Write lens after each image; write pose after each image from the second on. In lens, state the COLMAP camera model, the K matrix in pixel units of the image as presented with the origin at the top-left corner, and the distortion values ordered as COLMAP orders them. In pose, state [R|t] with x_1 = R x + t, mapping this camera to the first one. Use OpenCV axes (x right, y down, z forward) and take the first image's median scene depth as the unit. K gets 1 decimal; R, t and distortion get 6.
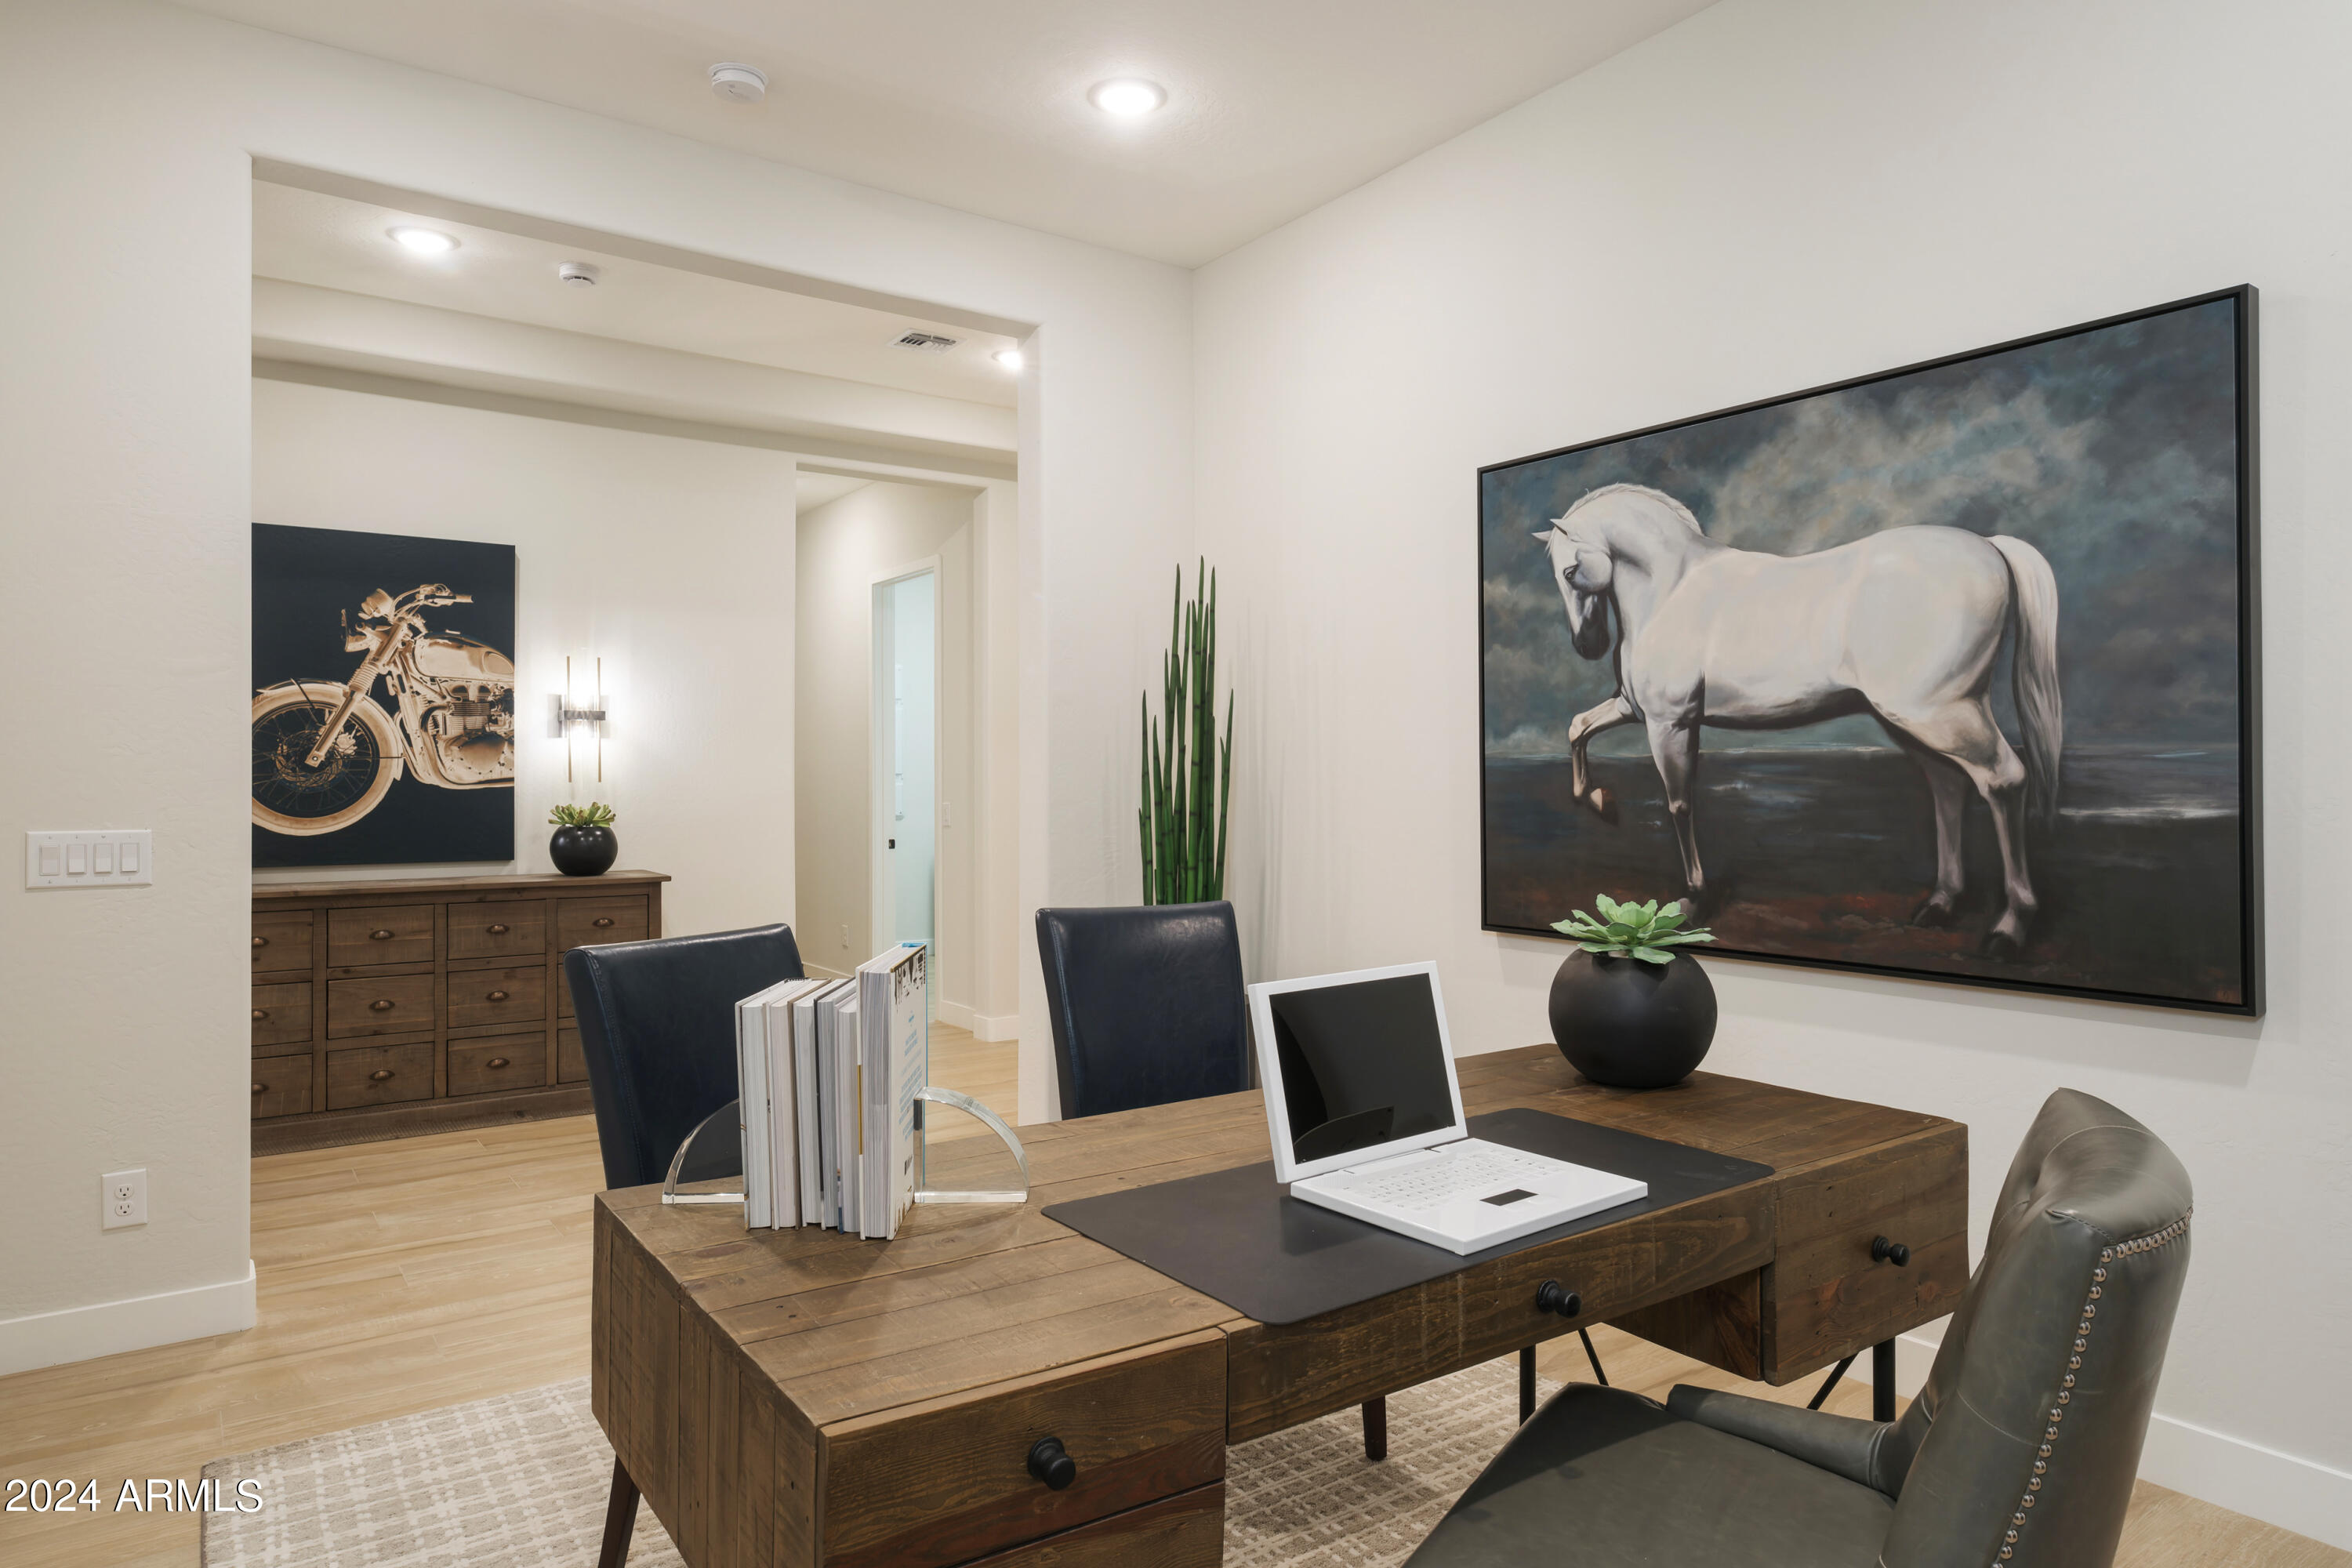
lens RADIAL K [[1379.5, 0, 1182.4], [0, 1379.5, 785.9], [0, 0, 1]] dist [-0.003762, 0.003991]
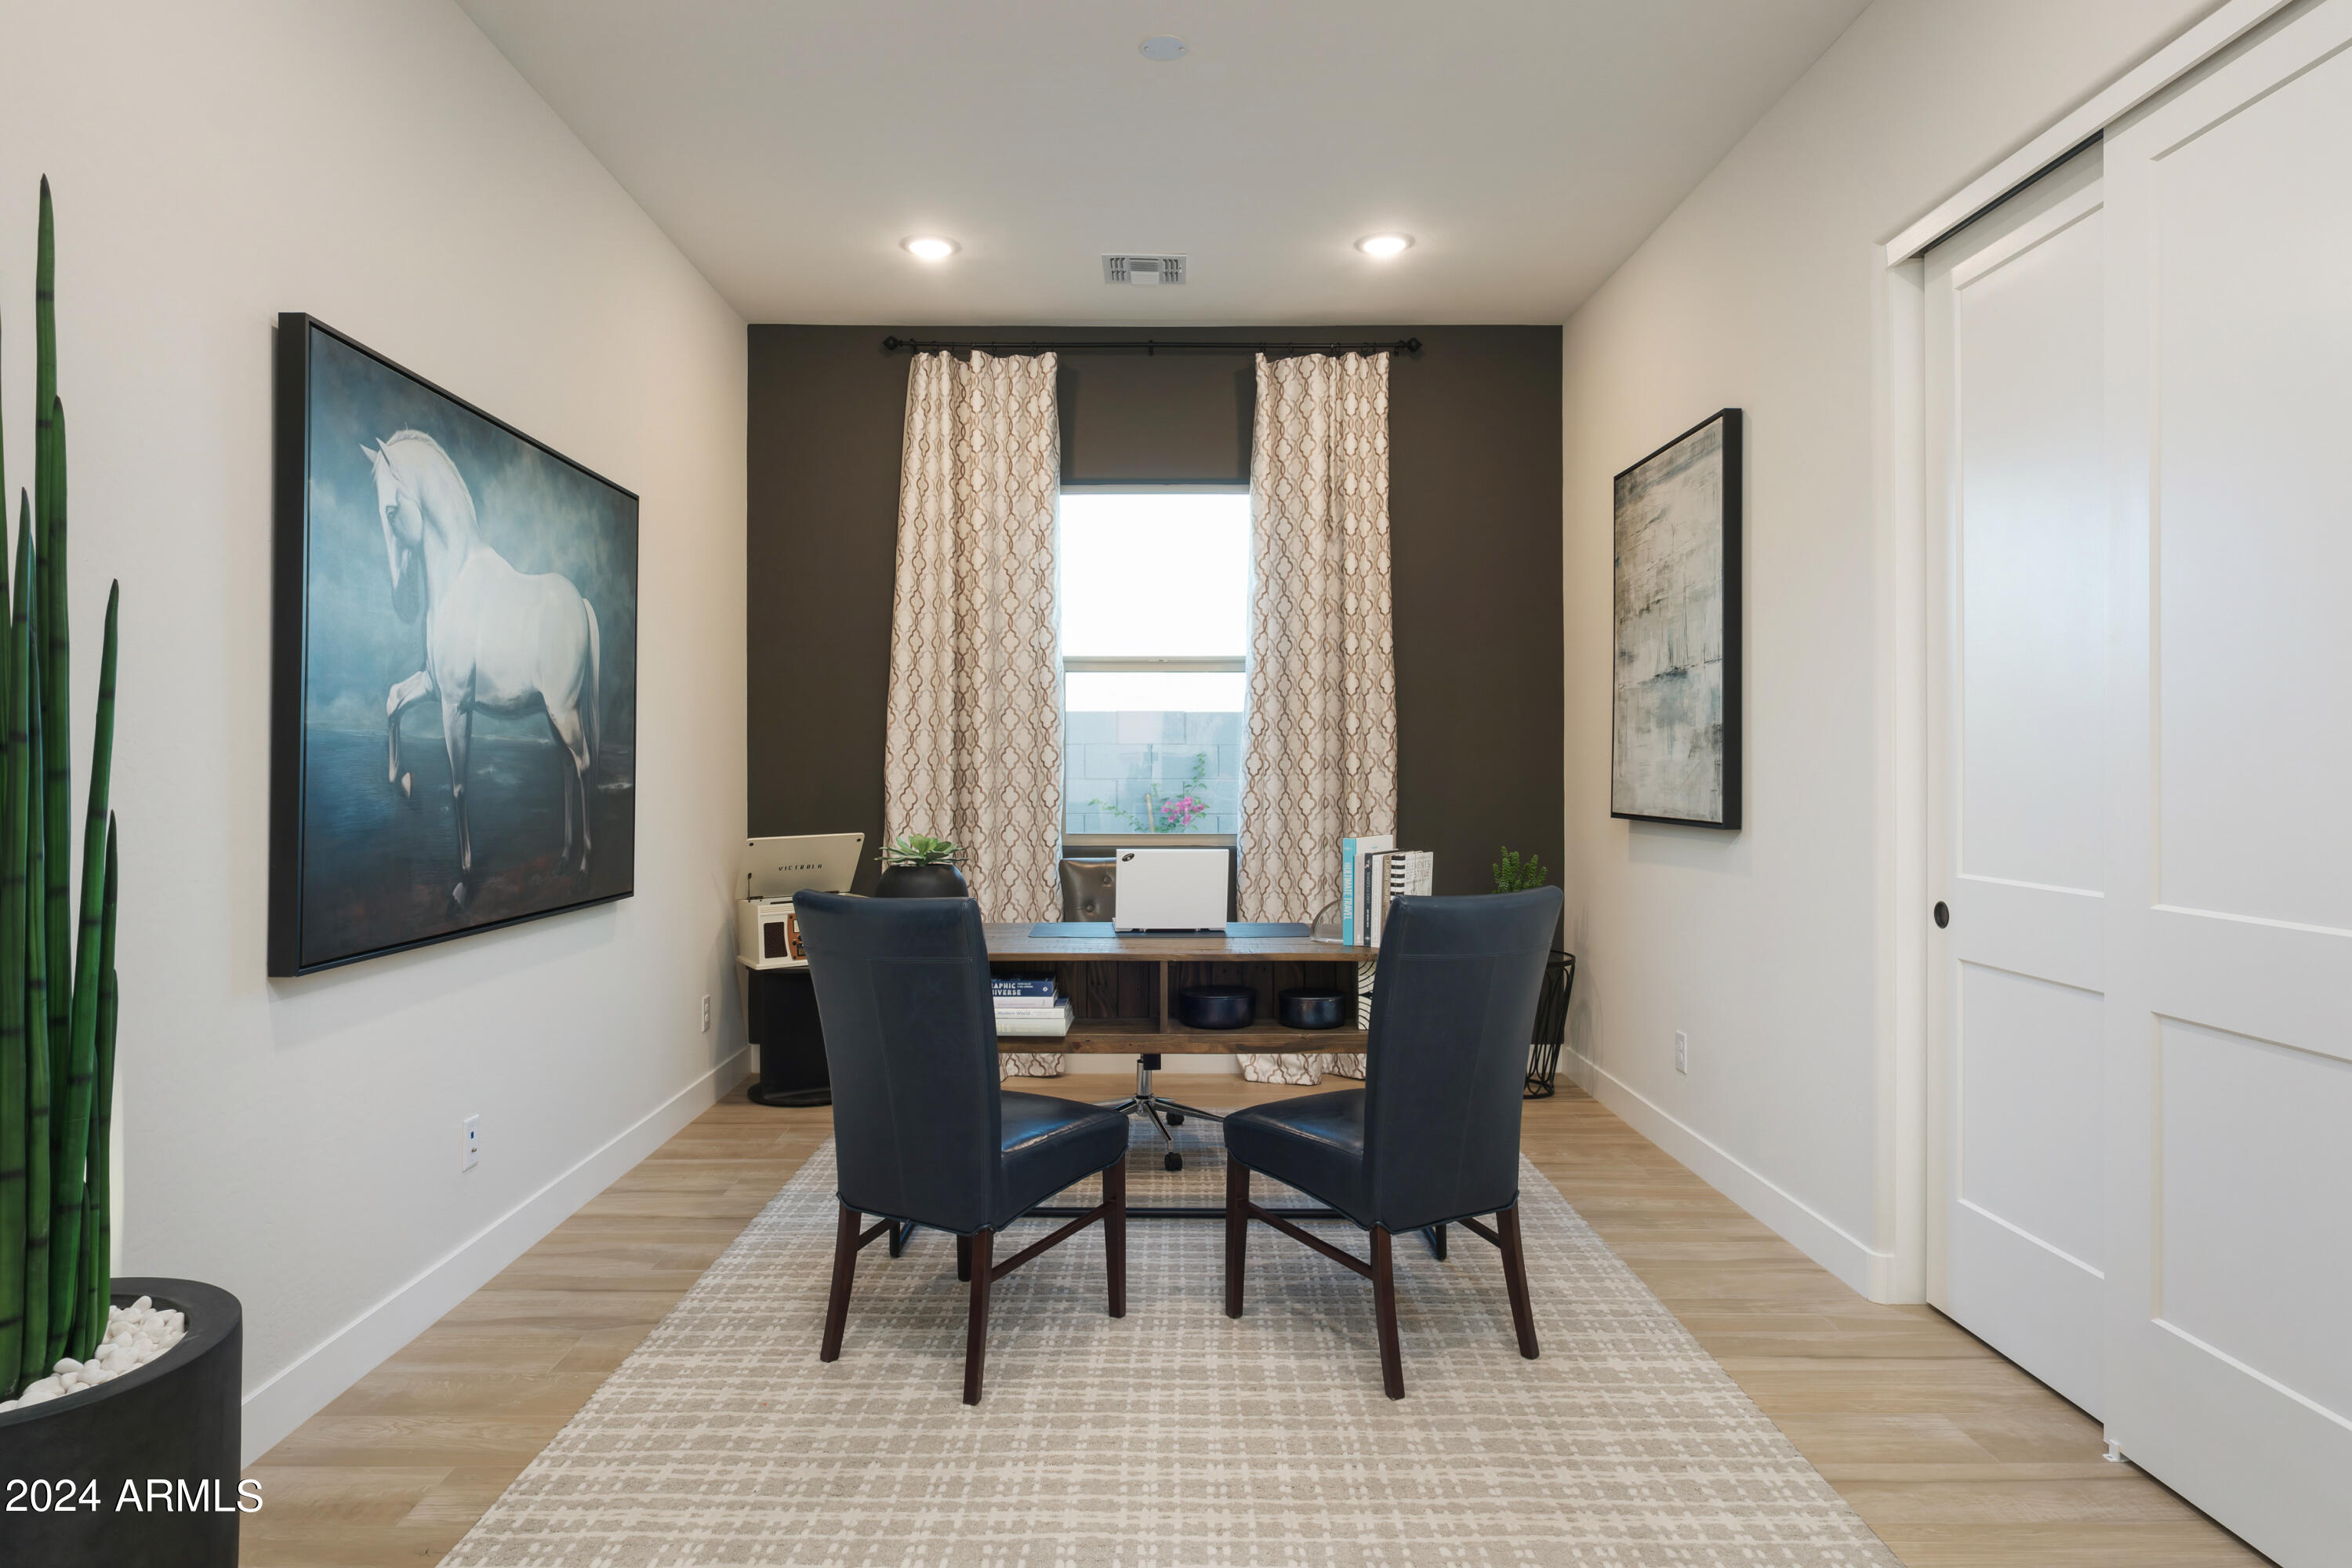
lens RADIAL K [[1372.2, 0, 1179.5], [0, 1372.2, 774.5], [0, 0, 1]] dist [-0.001350, 0.001733]
pose [[-0.824939, -0.003703, 0.565209, -0.594404], [-0.003786, 0.999992, 0.001024, 0.000524], [-0.565209, -0.001295, -0.824947, 1.450600]]
